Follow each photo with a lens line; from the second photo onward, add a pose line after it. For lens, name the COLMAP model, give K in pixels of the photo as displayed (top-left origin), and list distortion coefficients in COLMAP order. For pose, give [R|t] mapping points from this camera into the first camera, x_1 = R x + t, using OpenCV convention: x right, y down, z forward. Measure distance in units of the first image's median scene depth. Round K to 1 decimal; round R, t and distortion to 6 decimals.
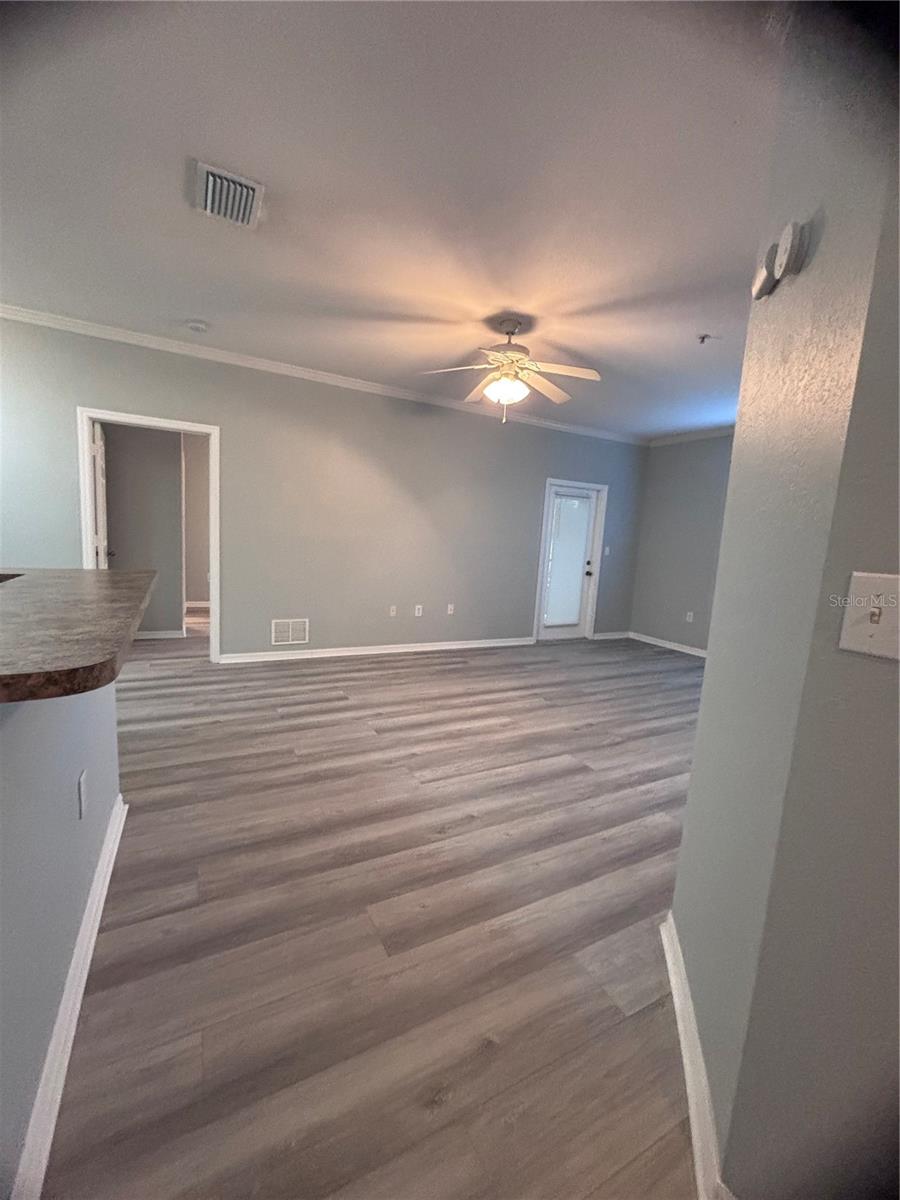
lens RADIAL K [[488.5, 0, 454.7], [0, 488.5, 598.0], [0, 0, 1]] dist [-0.001210, -0.000309]
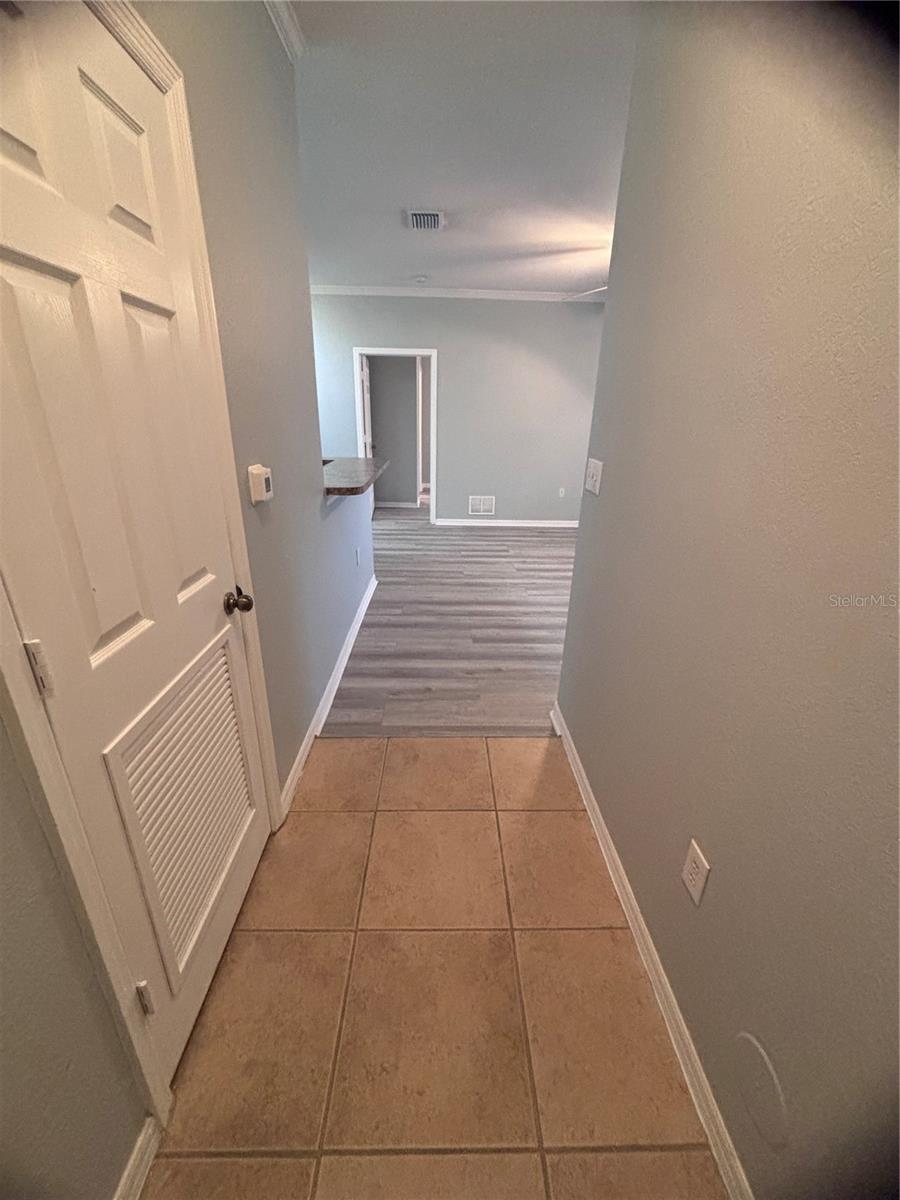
lens RADIAL K [[488.5, 0, 452.3], [0, 488.5, 604.2], [0, 0, 1]] dist [-0.001210, -0.000309]
pose [[0.890864, 0.130439, -0.435140, 0.341457], [-0.027357, 0.971555, 0.235227, 0.028339], [0.453445, -0.197651, 0.869092, -0.434536]]
